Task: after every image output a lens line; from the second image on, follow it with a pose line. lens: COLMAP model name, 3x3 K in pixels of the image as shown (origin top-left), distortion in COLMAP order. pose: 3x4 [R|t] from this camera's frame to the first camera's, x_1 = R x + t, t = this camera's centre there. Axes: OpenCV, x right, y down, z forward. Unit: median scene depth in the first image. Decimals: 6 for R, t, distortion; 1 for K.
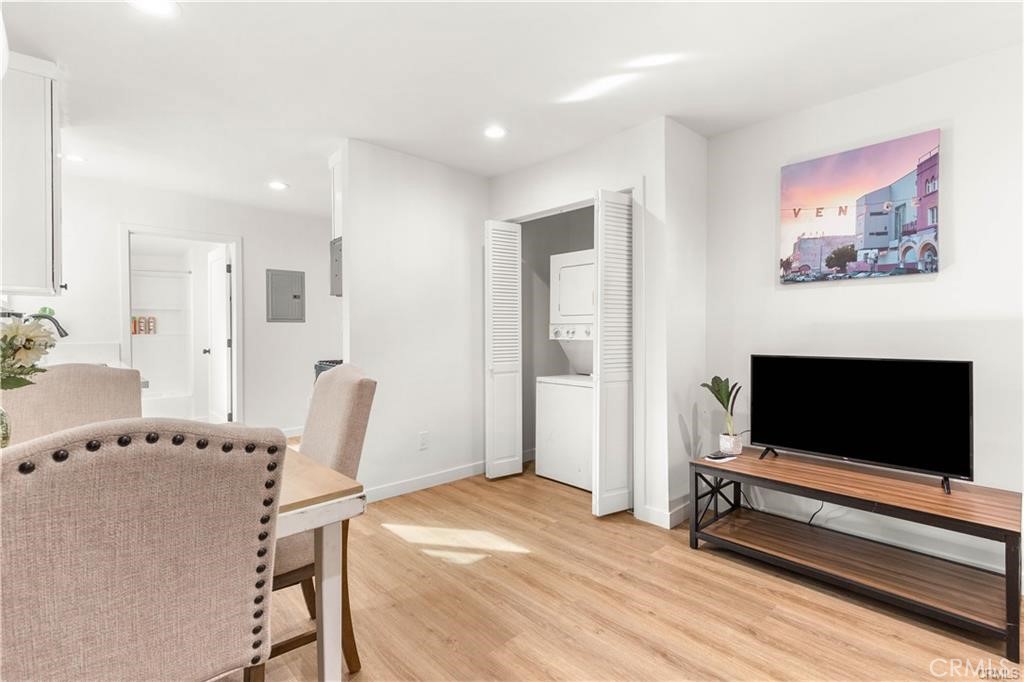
lens RADIAL K [[467.7, 0, 510.0], [0, 467.7, 334.1], [0, 0, 1]] dist [0.000594, -0.000077]
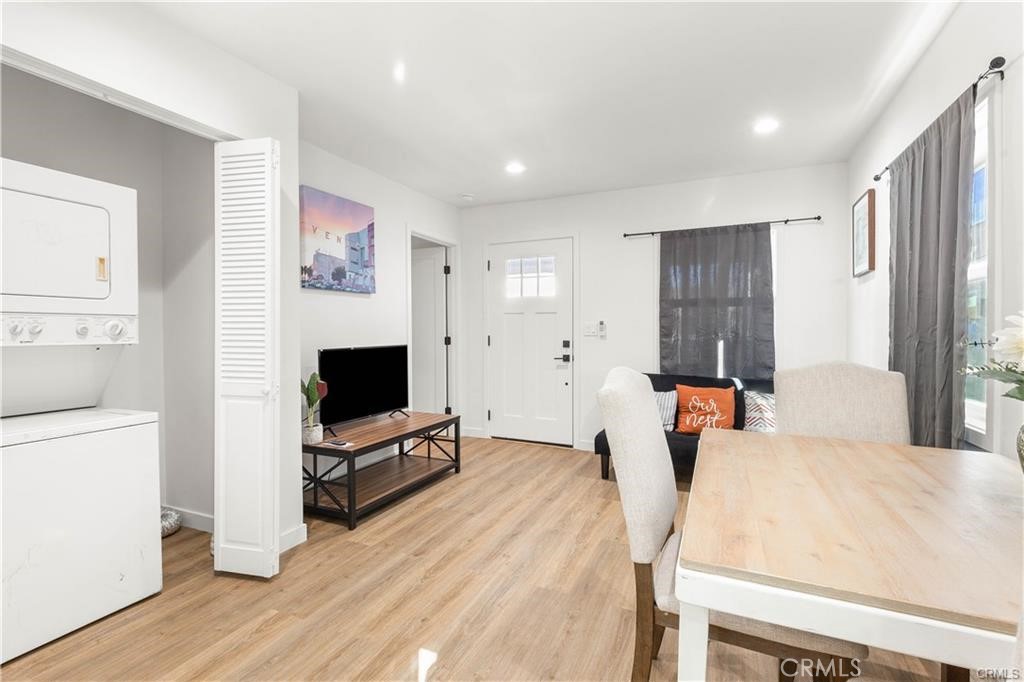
lens RADIAL K [[467.7, 0, 510.0], [0, 467.7, 334.1], [0, 0, 1]] dist [0.000594, -0.000077]
pose [[-0.379379, -0.012381, 0.925158, -0.732710], [0.002998, 0.999889, 0.014611, -0.008714], [-0.925236, 0.008317, -0.379300, 1.055580]]
